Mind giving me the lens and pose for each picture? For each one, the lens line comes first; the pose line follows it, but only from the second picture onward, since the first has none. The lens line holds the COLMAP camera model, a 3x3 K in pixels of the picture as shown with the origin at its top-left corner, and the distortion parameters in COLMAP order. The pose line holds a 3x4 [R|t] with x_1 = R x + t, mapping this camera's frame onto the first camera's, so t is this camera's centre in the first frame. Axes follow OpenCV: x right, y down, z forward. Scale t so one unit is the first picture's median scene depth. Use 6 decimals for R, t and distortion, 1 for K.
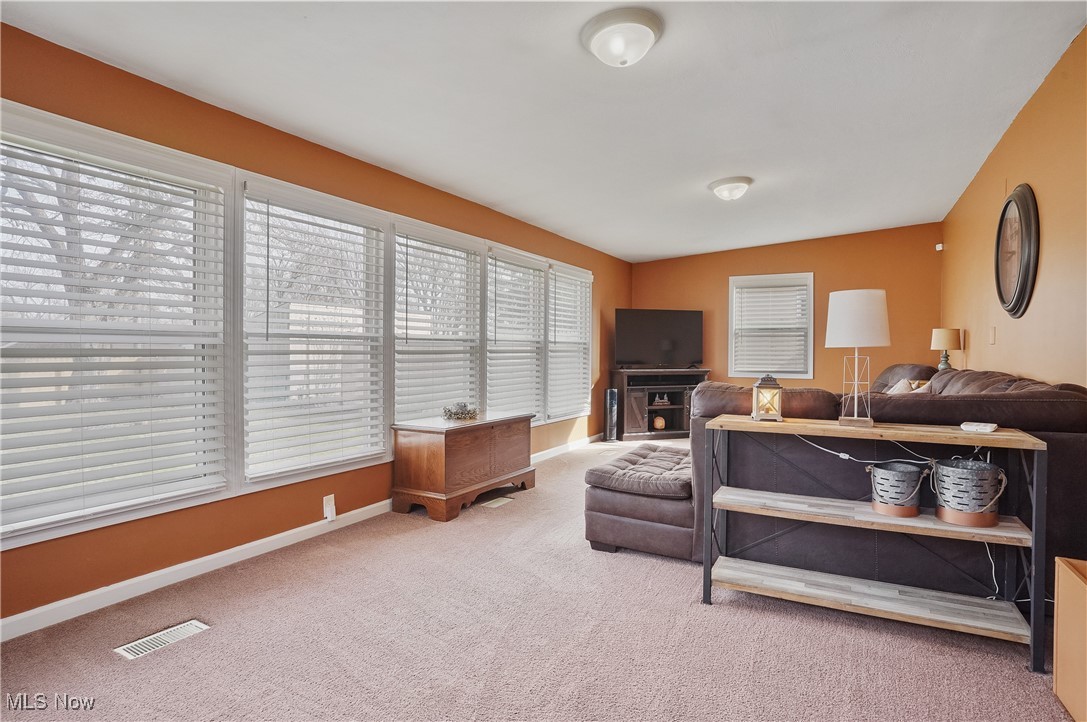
lens RADIAL K [[579.8, 0, 543.5], [0, 579.8, 361.0], [0, 0, 1]] dist [-0.050567, 0.000034]
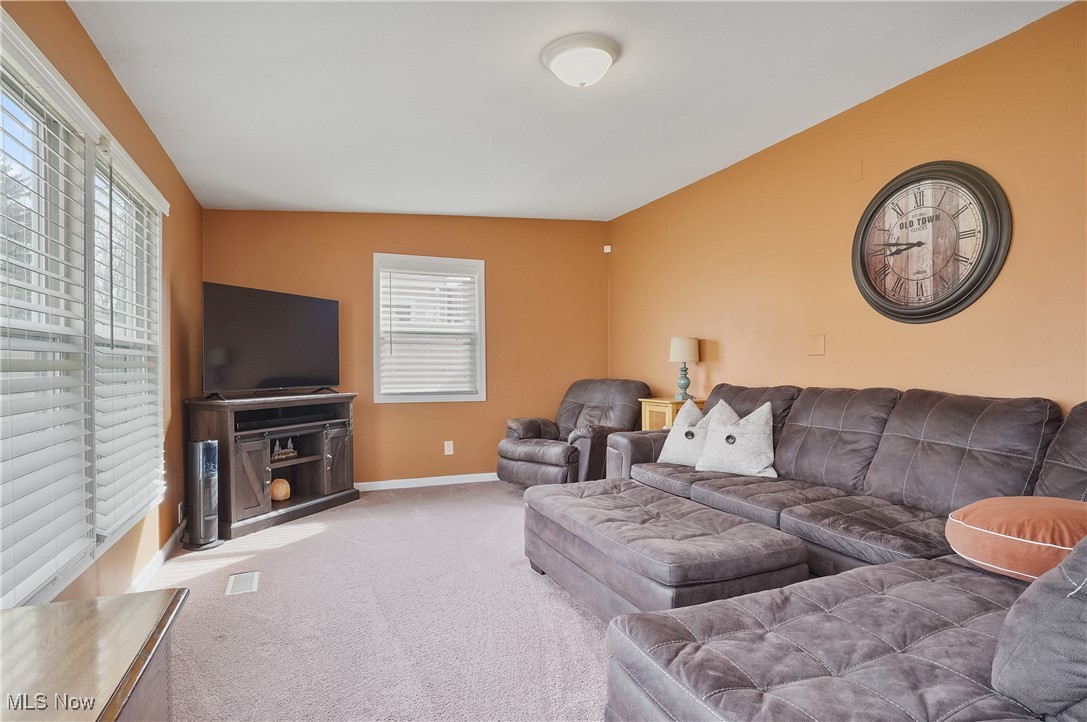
lens RADIAL K [[579.8, 0, 543.5], [0, 579.8, 361.0], [0, 0, 1]] dist [-0.050567, 0.000034]
pose [[0.637340, 0.004020, 0.770573, -0.073017], [0.014929, 0.999734, -0.017563, -0.006813], [-0.770439, 0.022697, 0.637110, 0.458792]]
